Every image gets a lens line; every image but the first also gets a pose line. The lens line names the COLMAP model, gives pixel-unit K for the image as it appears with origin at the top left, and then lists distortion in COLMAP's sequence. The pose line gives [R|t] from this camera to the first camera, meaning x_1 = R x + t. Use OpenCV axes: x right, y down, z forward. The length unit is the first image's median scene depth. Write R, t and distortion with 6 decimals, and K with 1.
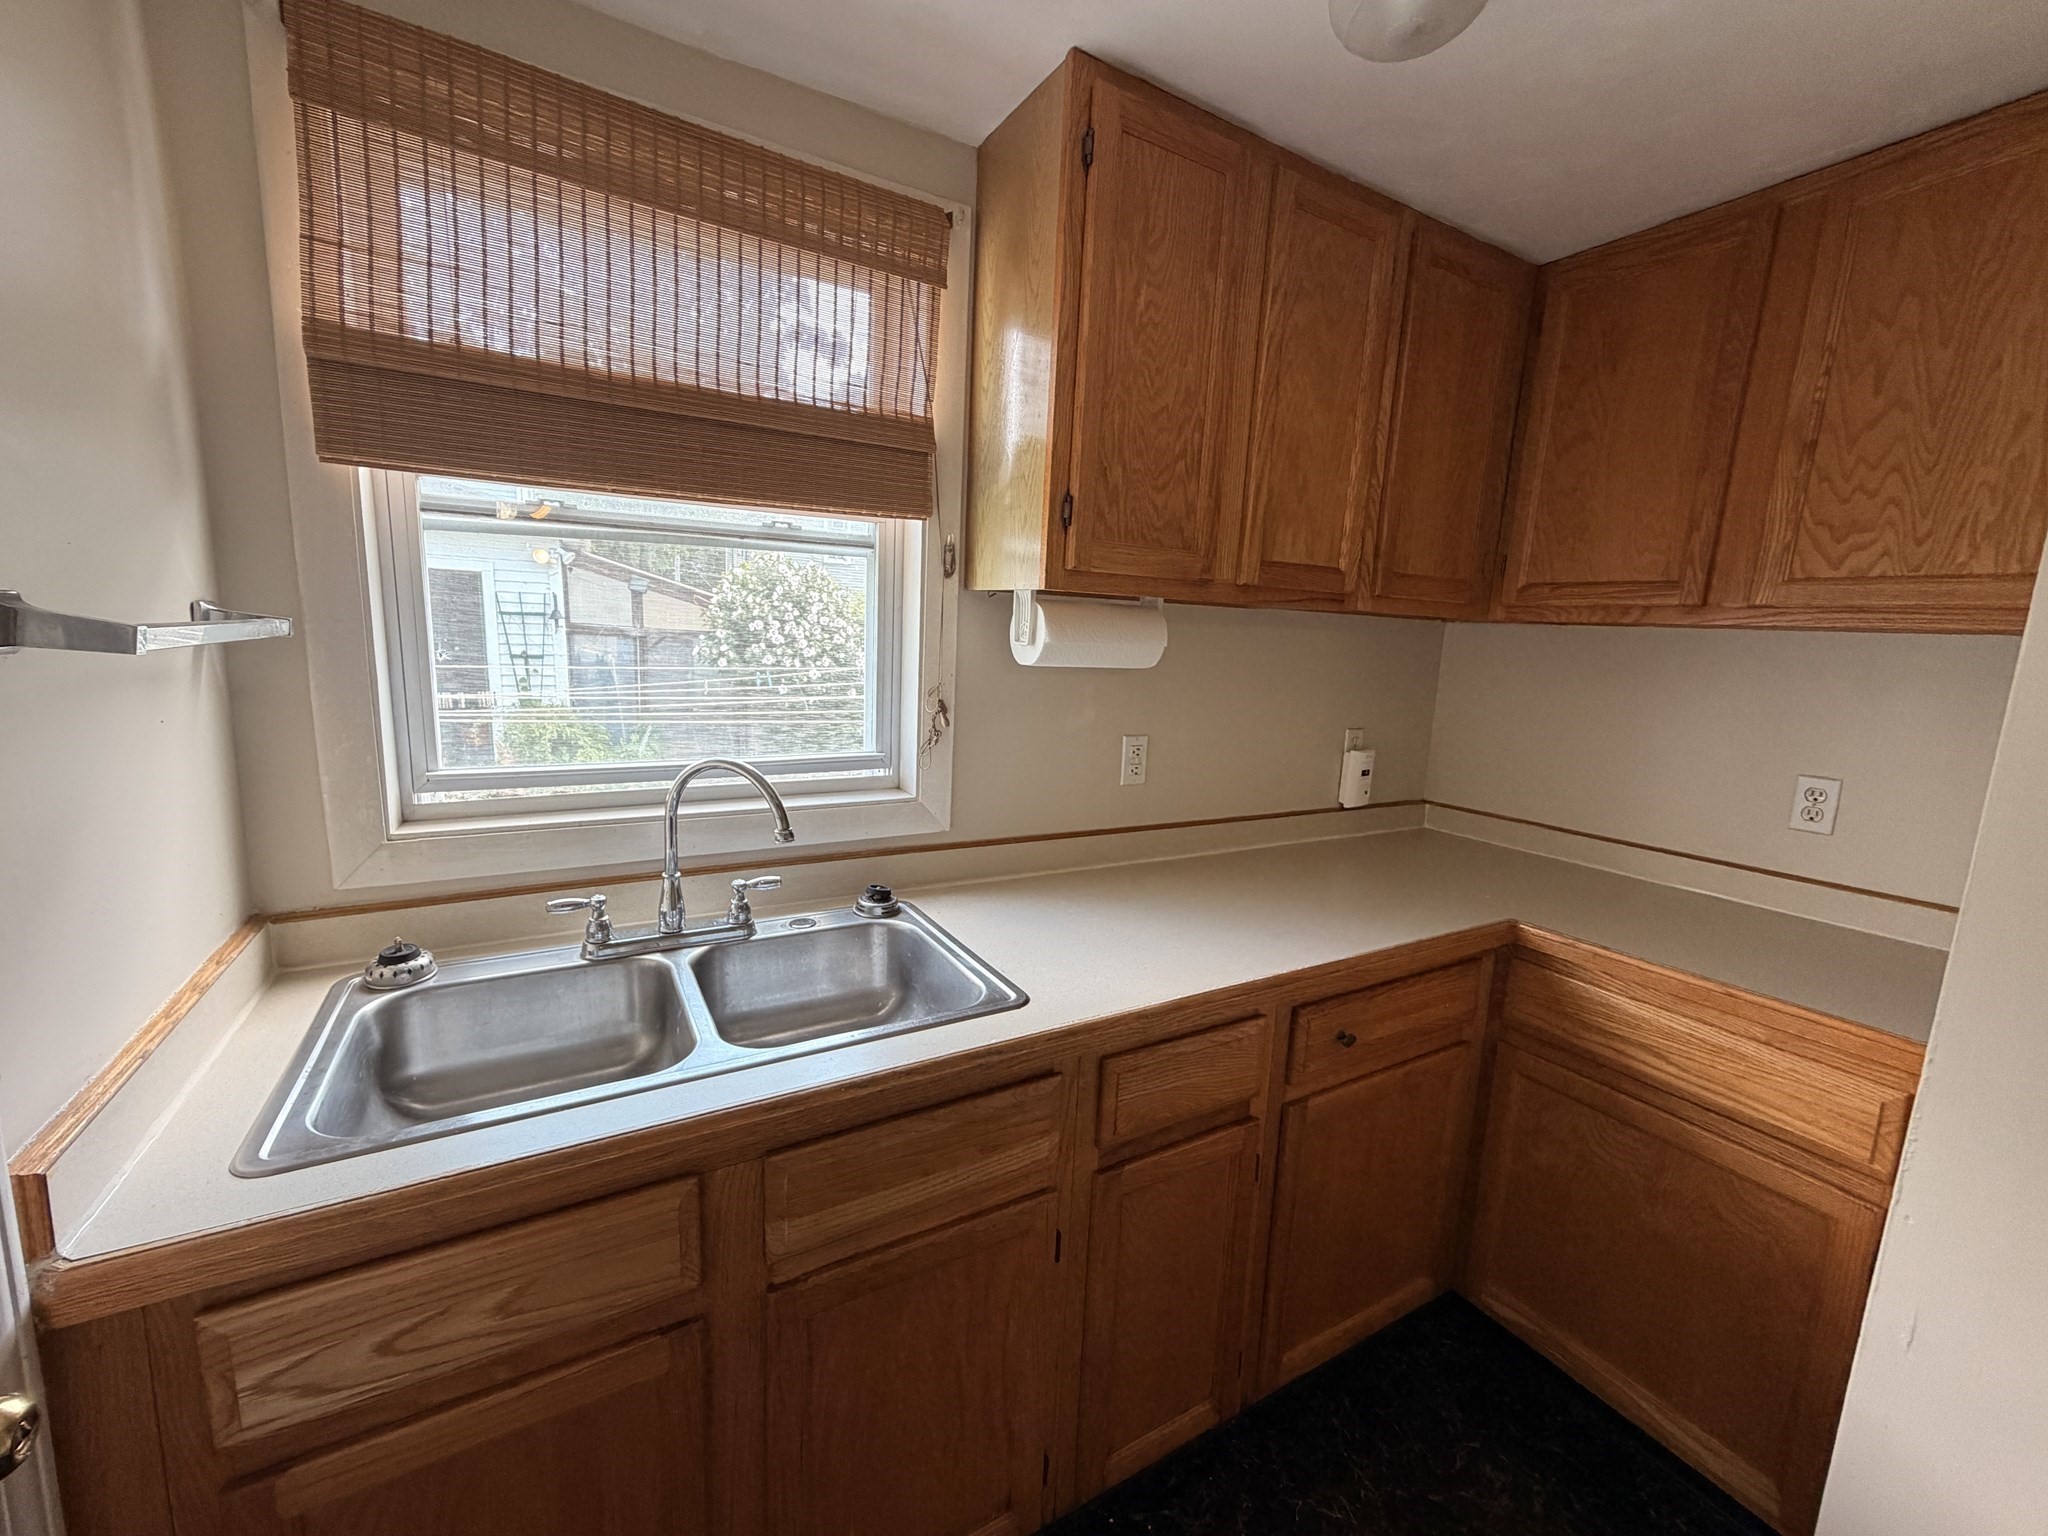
lens RADIAL K [[817.0, 0, 1023.2], [0, 817.0, 758.6], [0, 0, 1]] dist [-0.000605, 0.000069]
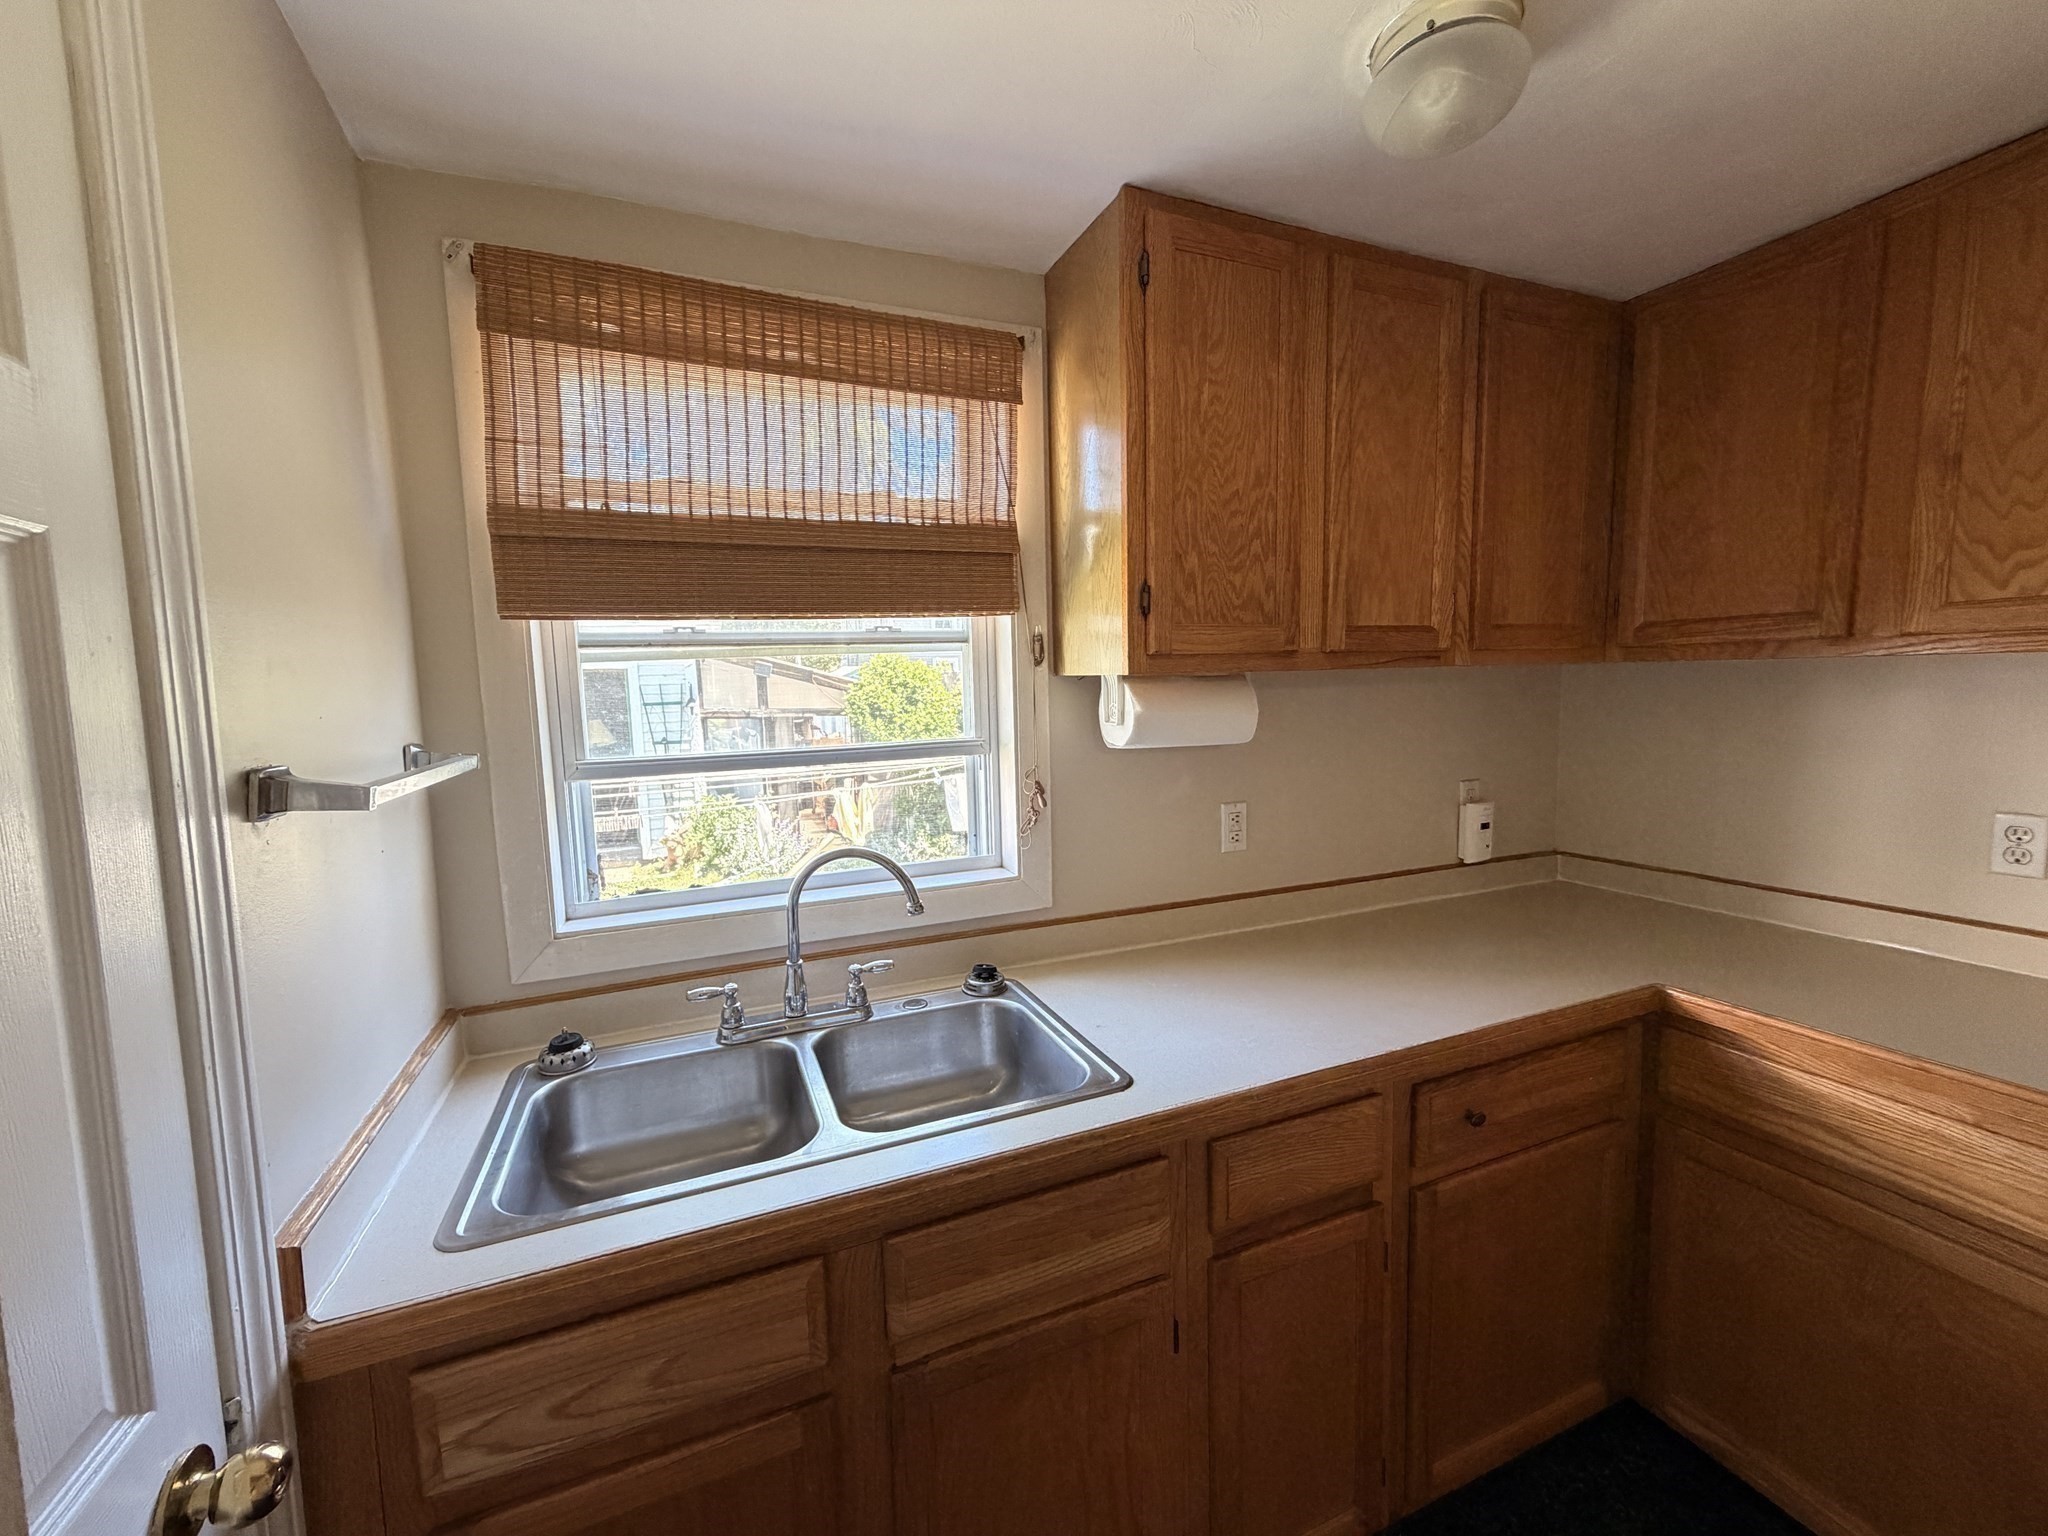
lens RADIAL K [[817.0, 0, 1024.2], [0, 817.0, 759.5], [0, 0, 1]] dist [-0.000605, 0.000069]
pose [[0.989544, -0.056429, -0.132738, 0.026339], [0.047568, 0.996482, -0.069005, -0.033660], [0.136165, 0.061969, 0.988746, -0.040494]]
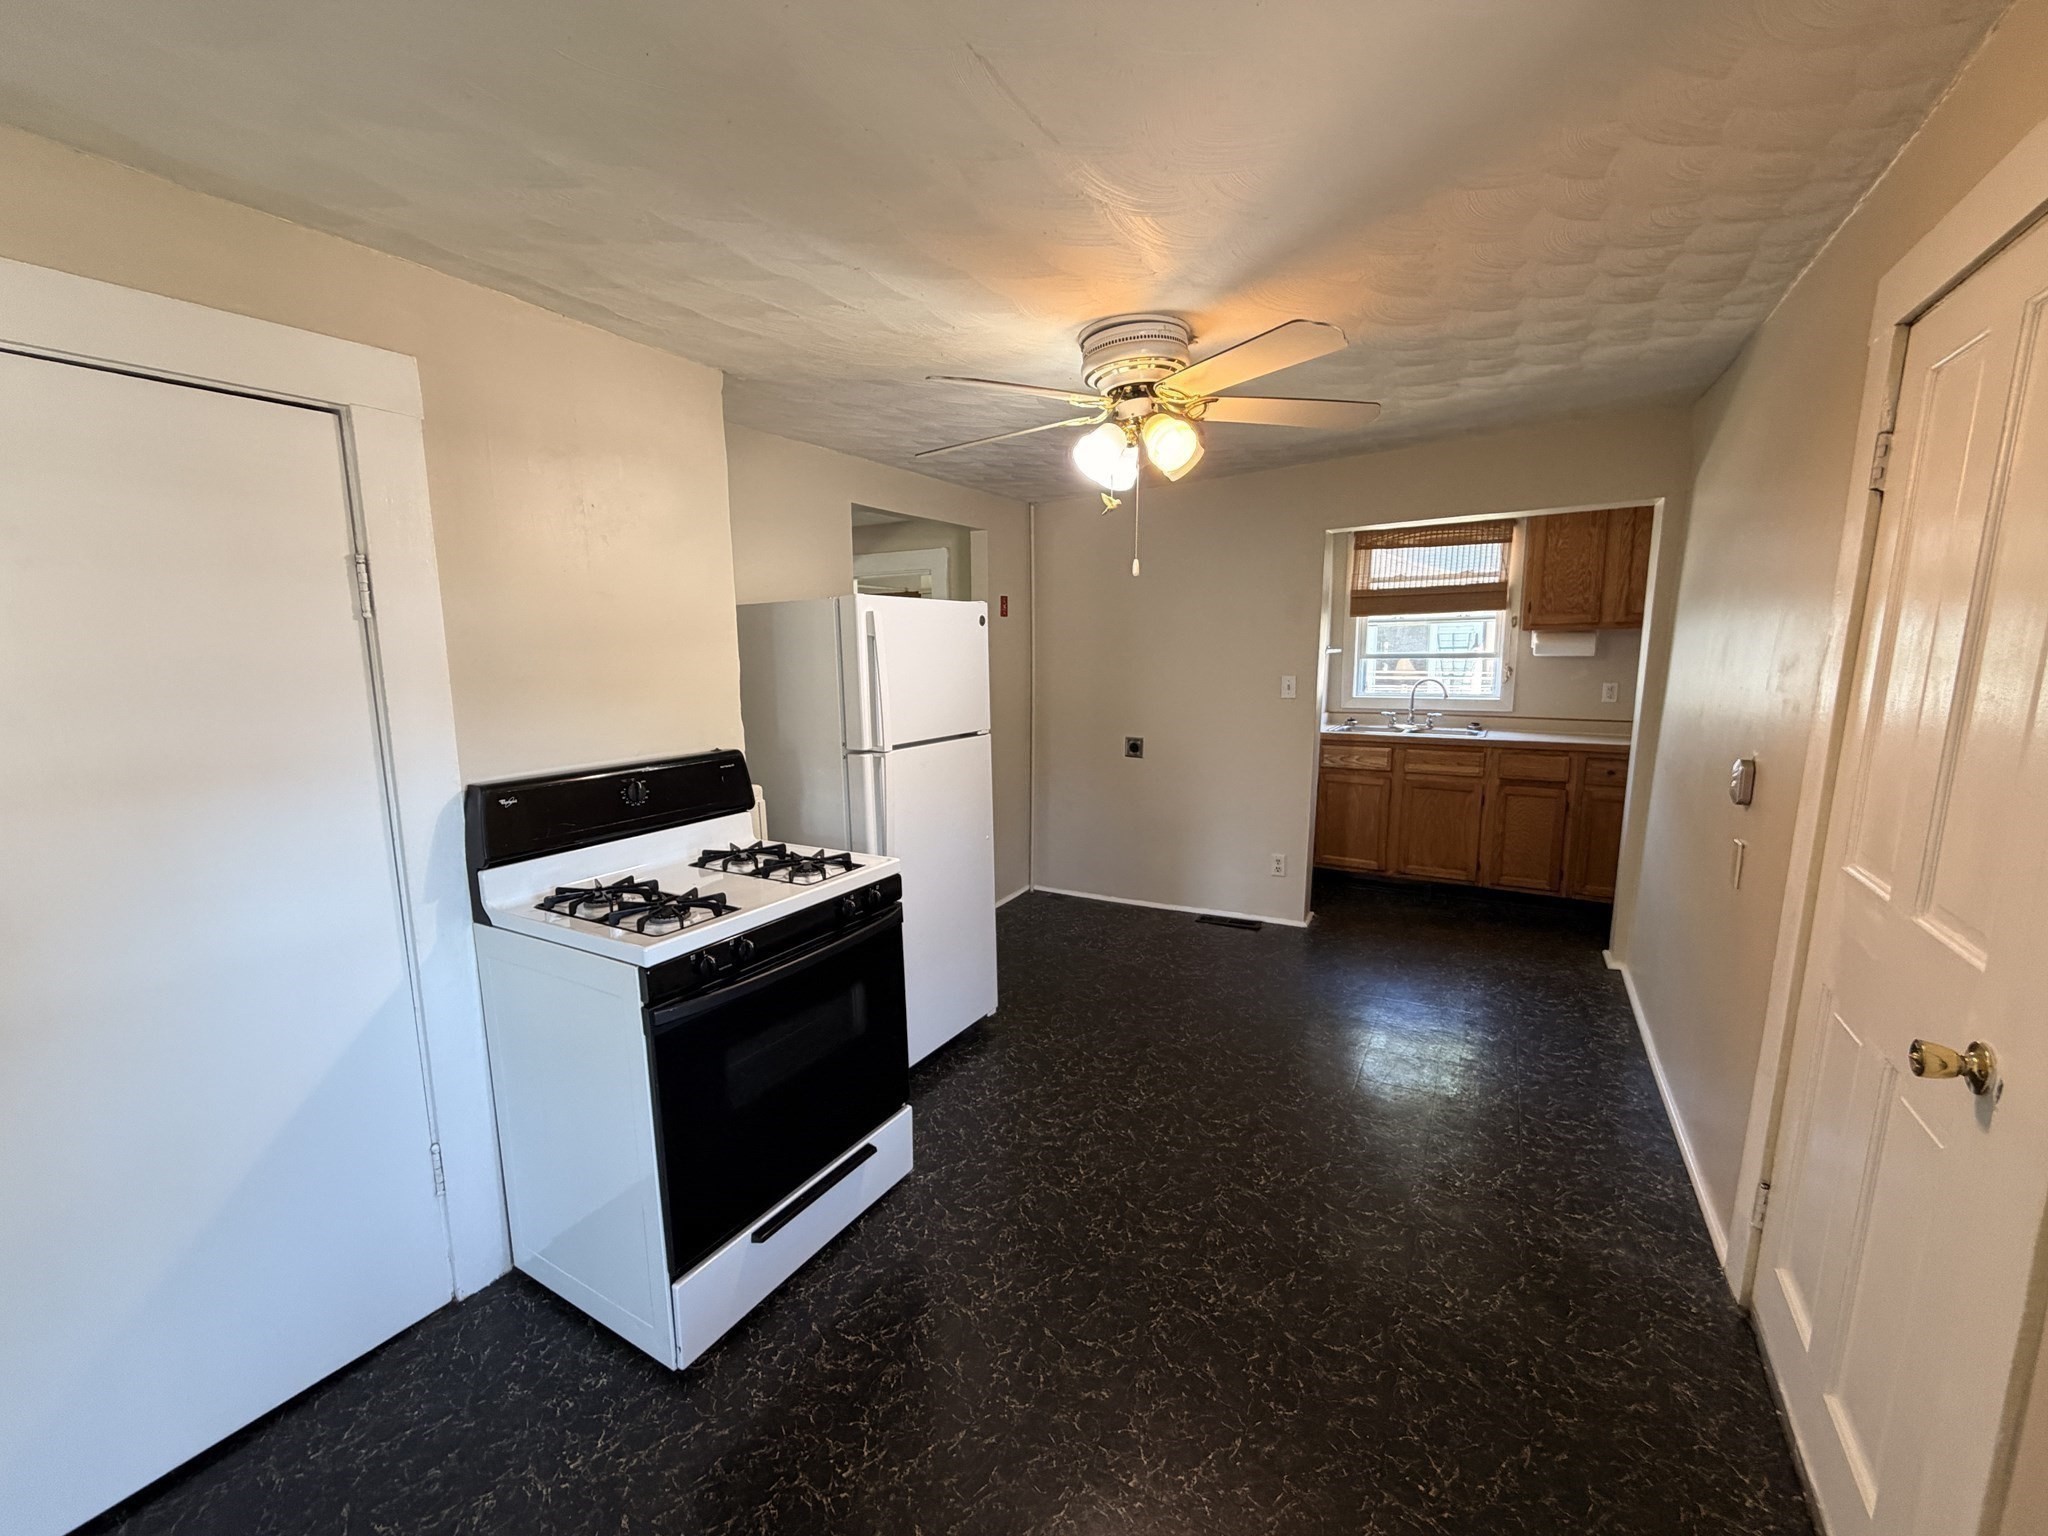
lens RADIAL K [[817.0, 0, 1019.5], [0, 817.0, 767.5], [0, 0, 1]] dist [-0.000605, 0.000069]
pose [[0.480943, 0.079513, -0.873139, 2.006581], [-0.106147, 0.993834, 0.032037, 0.466540], [0.870303, 0.077273, 0.486417, -2.408346]]
